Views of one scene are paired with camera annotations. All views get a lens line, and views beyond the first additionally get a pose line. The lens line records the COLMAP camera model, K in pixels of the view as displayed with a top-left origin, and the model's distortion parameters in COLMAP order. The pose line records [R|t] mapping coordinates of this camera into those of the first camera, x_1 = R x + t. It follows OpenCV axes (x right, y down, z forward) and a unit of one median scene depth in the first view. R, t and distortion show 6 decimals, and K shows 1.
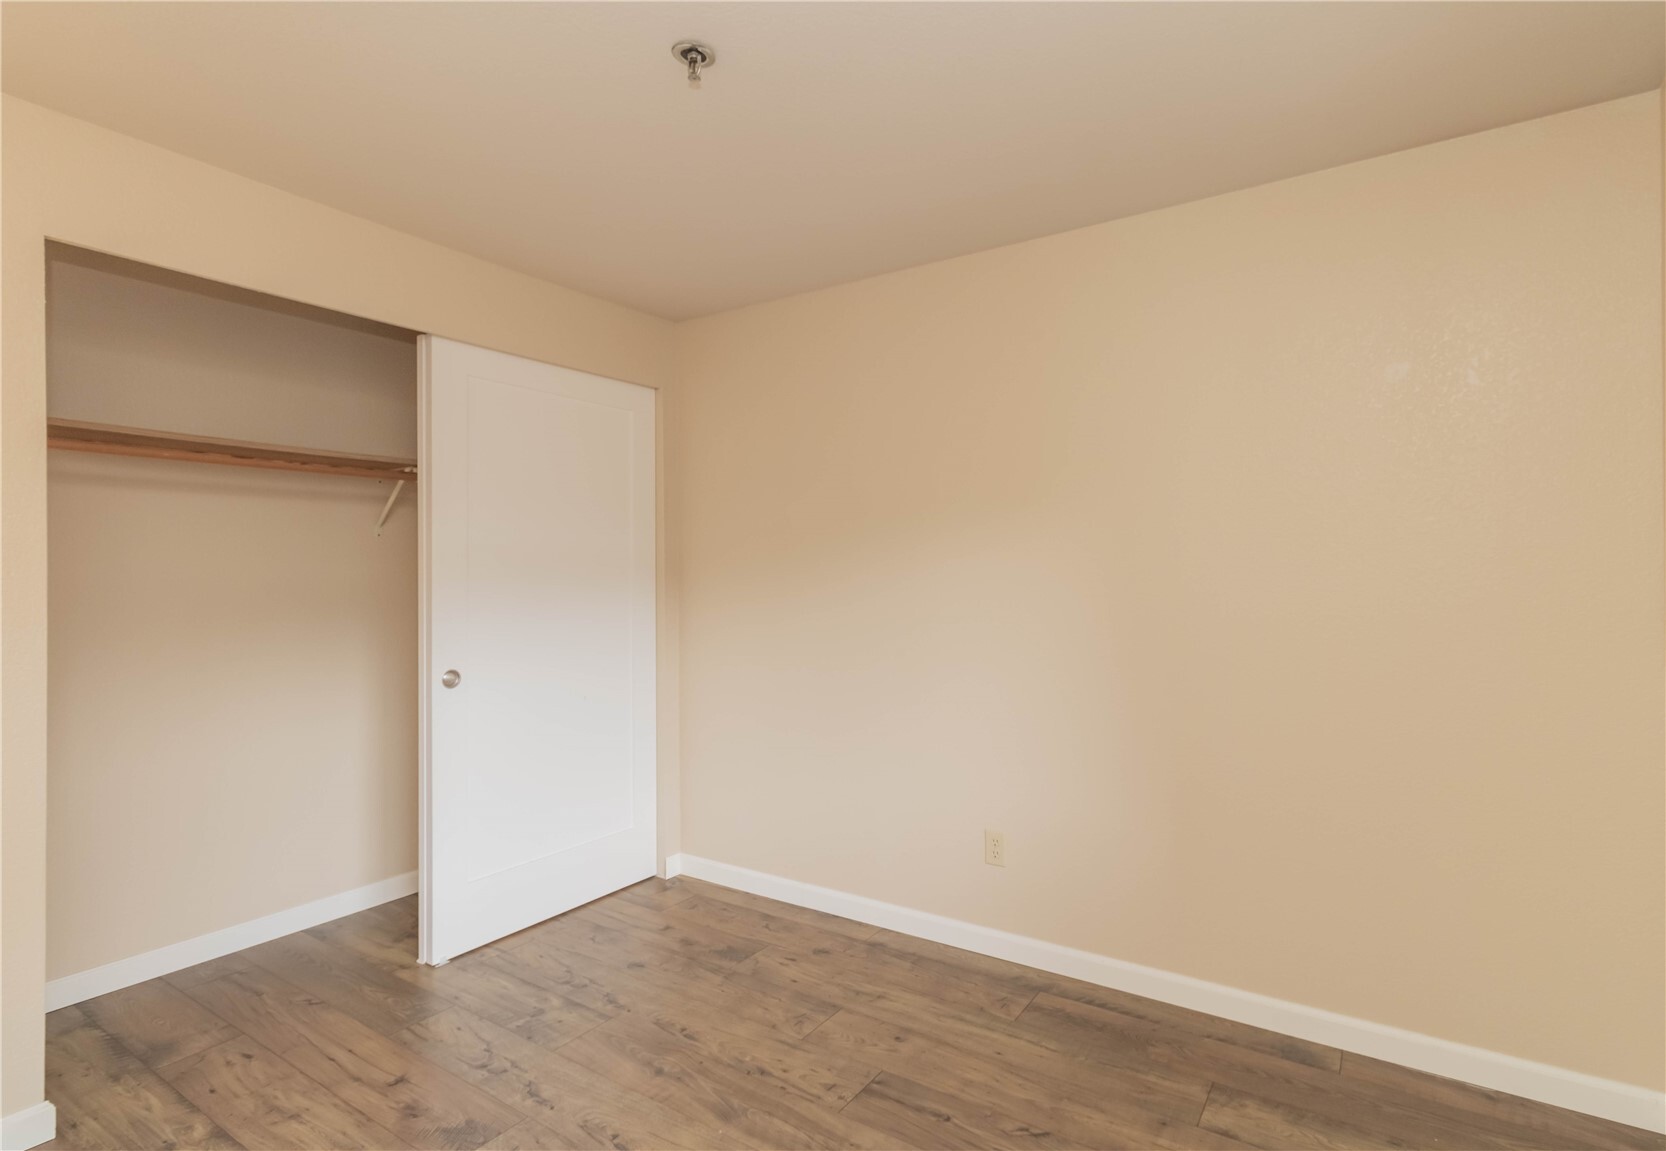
lens RADIAL K [[800.0, 0, 835.5], [0, 800.0, 576.2], [0, 0, 1]] dist [0.004095, 0.000584]
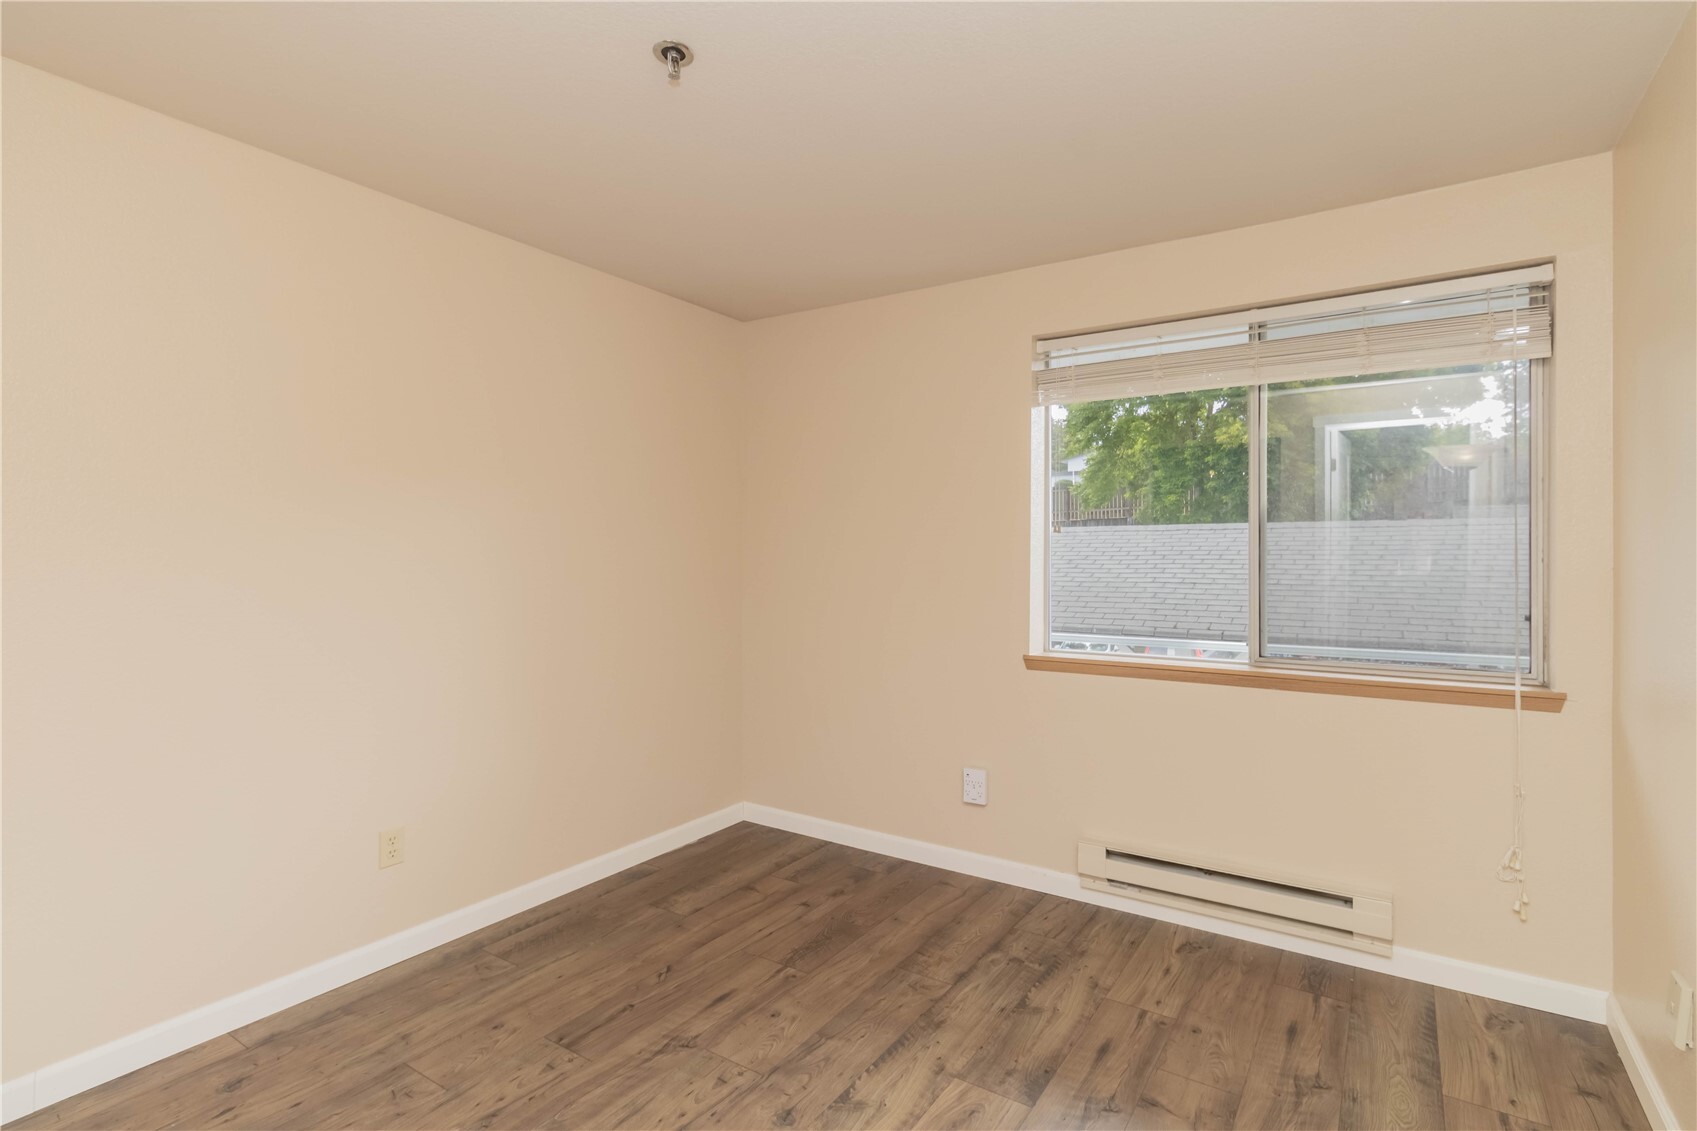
lens RADIAL K [[814.7, 0, 849.7], [0, 814.7, 561.8], [0, 0, 1]] dist [-0.000669, -0.000042]
pose [[0.019248, -0.002157, 0.999812, -0.919538], [-0.001103, 0.999997, 0.002179, -0.006771], [-0.999814, -0.001145, 0.019245, 0.534062]]
